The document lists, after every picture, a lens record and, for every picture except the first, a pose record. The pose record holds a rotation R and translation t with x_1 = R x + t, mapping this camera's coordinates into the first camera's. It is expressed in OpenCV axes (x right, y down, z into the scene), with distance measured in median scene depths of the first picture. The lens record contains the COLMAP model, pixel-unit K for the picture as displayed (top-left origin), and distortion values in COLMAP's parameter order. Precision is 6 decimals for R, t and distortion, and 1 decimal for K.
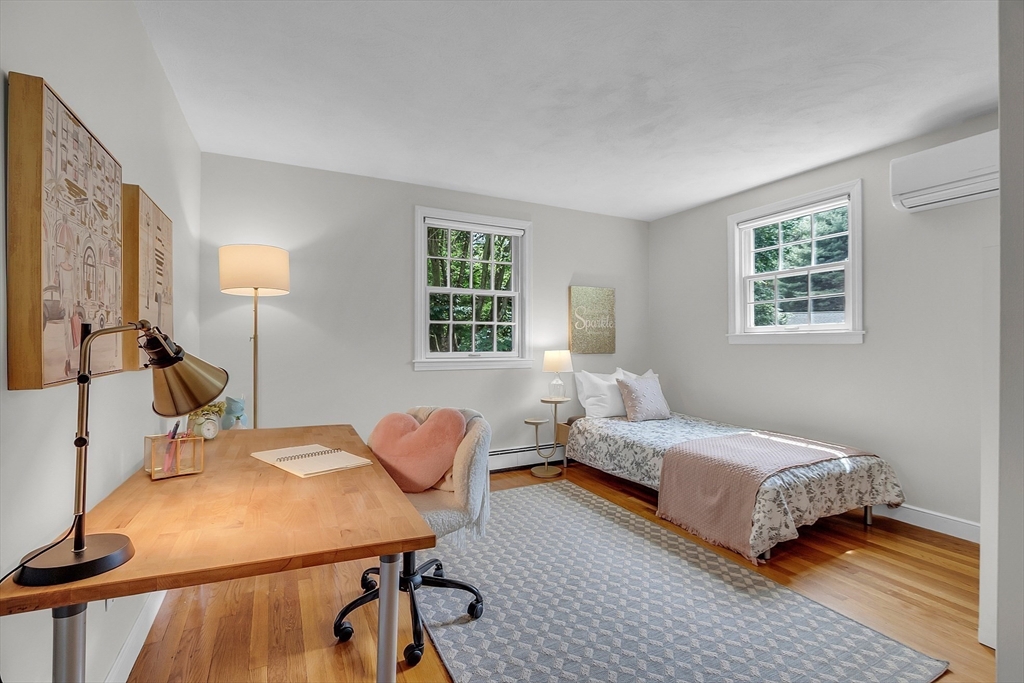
lens RADIAL K [[460.1, 0, 513.7], [0, 460.1, 338.2], [0, 0, 1]] dist [-0.020259, -0.000029]
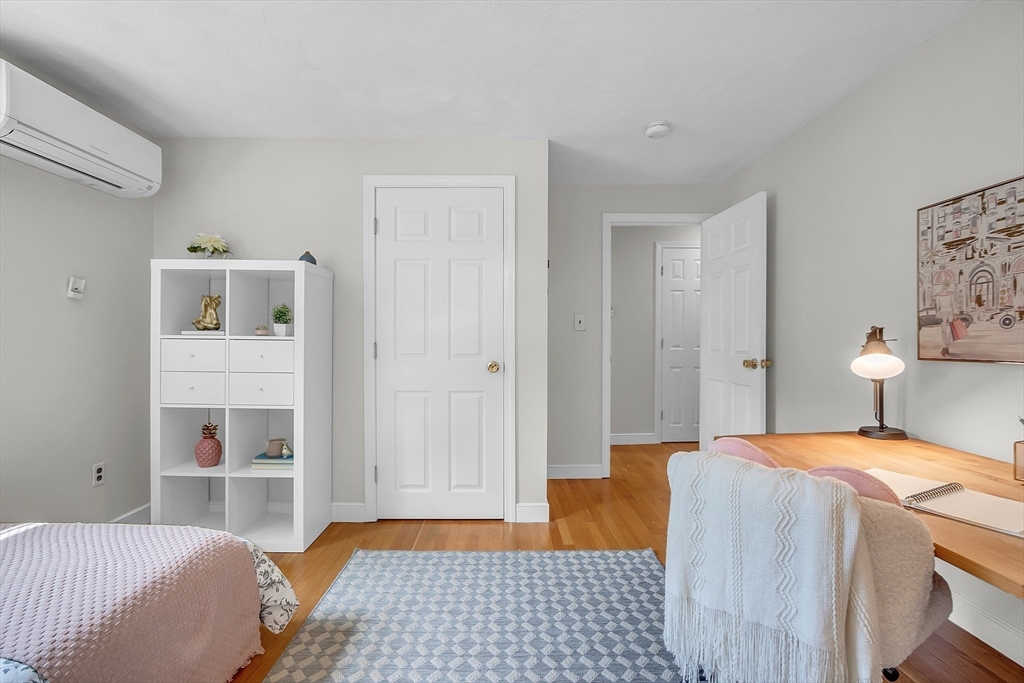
lens RADIAL K [[460.1, 0, 509.3], [0, 460.1, 339.7], [0, 0, 1]] dist [-0.020259, -0.000029]
pose [[-0.892054, -0.002069, 0.451925, -0.193644], [-0.003737, 0.999989, -0.002798, 0.022174], [-0.451914, -0.004185, -0.892052, 2.271468]]
